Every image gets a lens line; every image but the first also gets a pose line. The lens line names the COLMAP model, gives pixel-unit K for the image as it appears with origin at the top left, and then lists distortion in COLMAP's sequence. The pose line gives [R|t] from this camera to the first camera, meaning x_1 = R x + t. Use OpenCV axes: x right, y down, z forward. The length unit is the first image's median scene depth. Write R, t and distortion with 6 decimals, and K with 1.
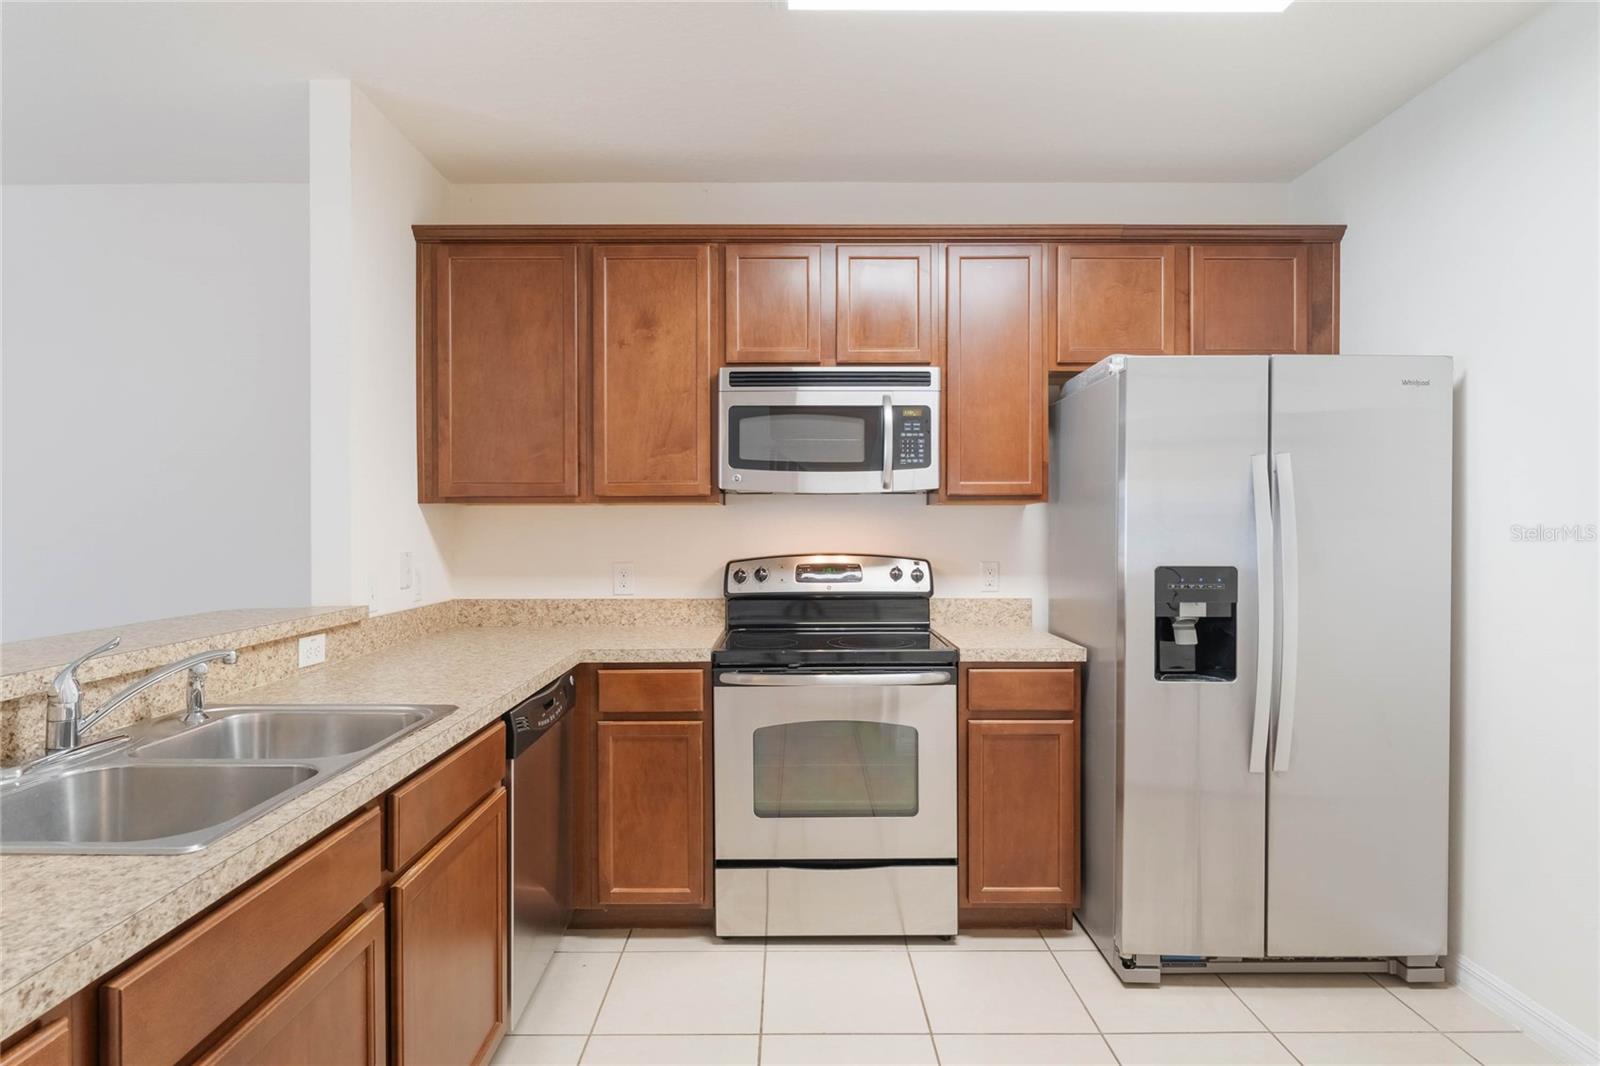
lens RADIAL K [[872.1, 0, 800.0], [0, 872.1, 533.0], [0, 0, 1]] dist [-0.003364, 0.000174]
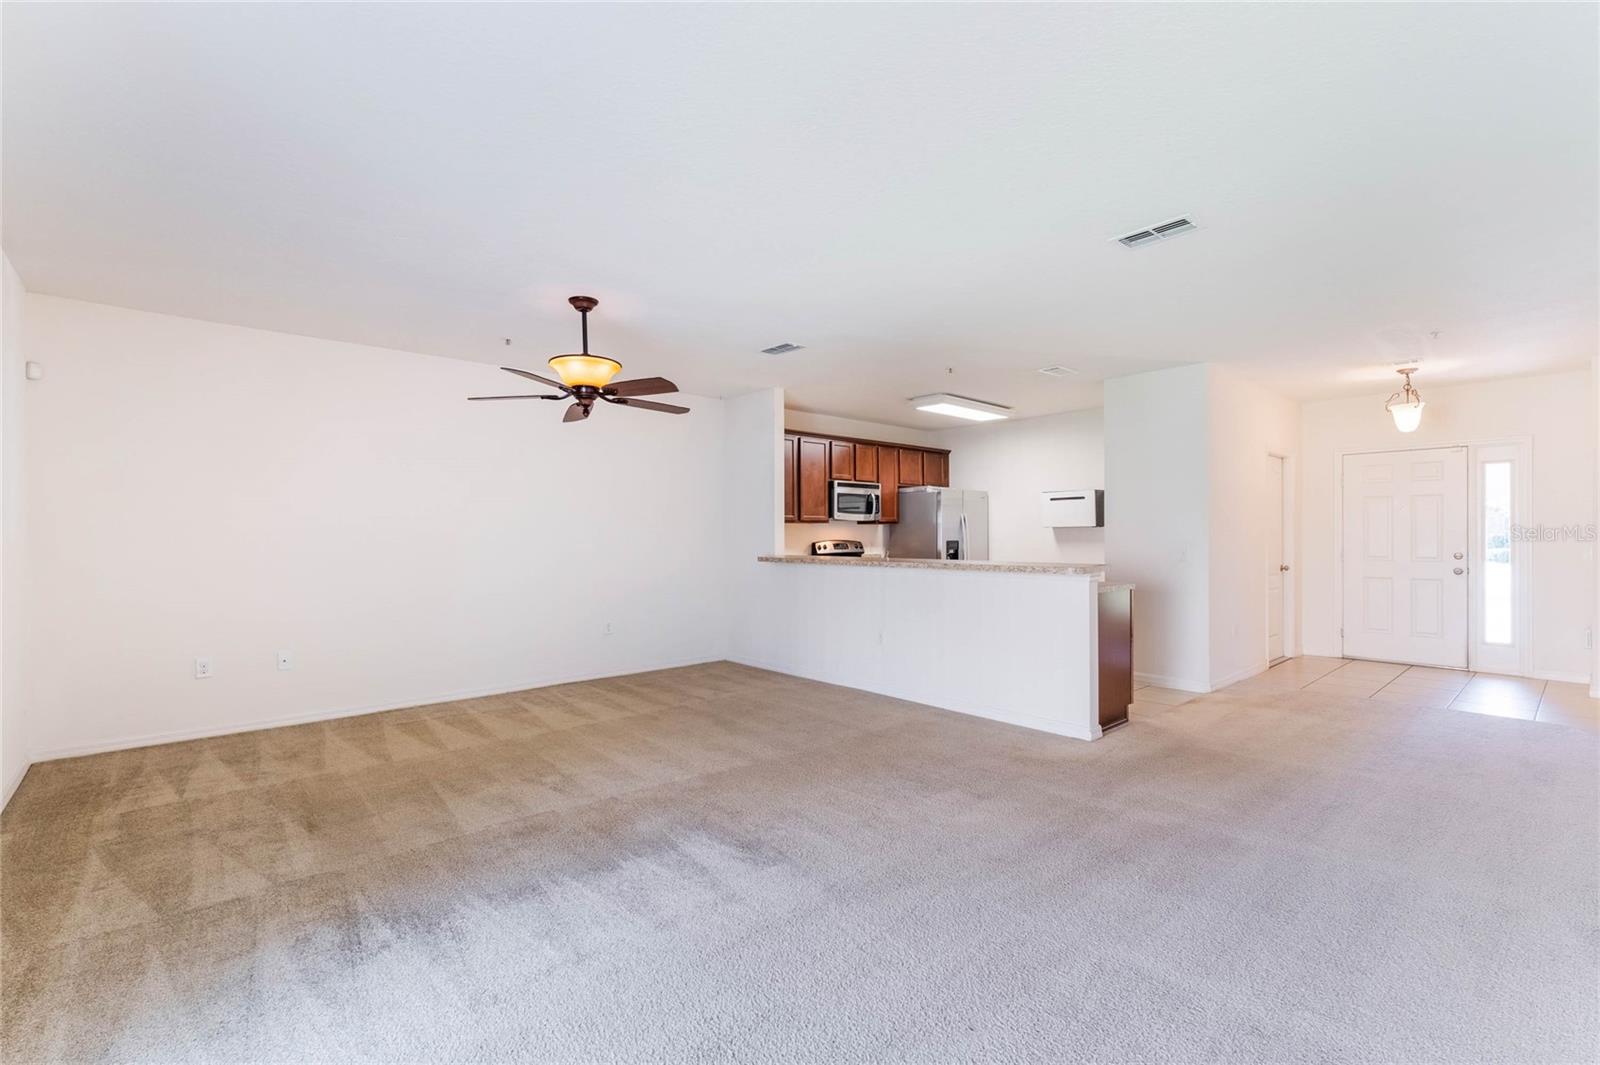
lens RADIAL K [[686.3, 0, 800.0], [0, 686.3, 532.5], [0, 0, 1]] dist [-0.013601, 0.000083]
pose [[0.751507, 0.002550, 0.659721, -1.802861], [0.007880, 0.999887, -0.012841, 0.029285], [-0.659679, 0.014849, 0.751401, -0.776668]]
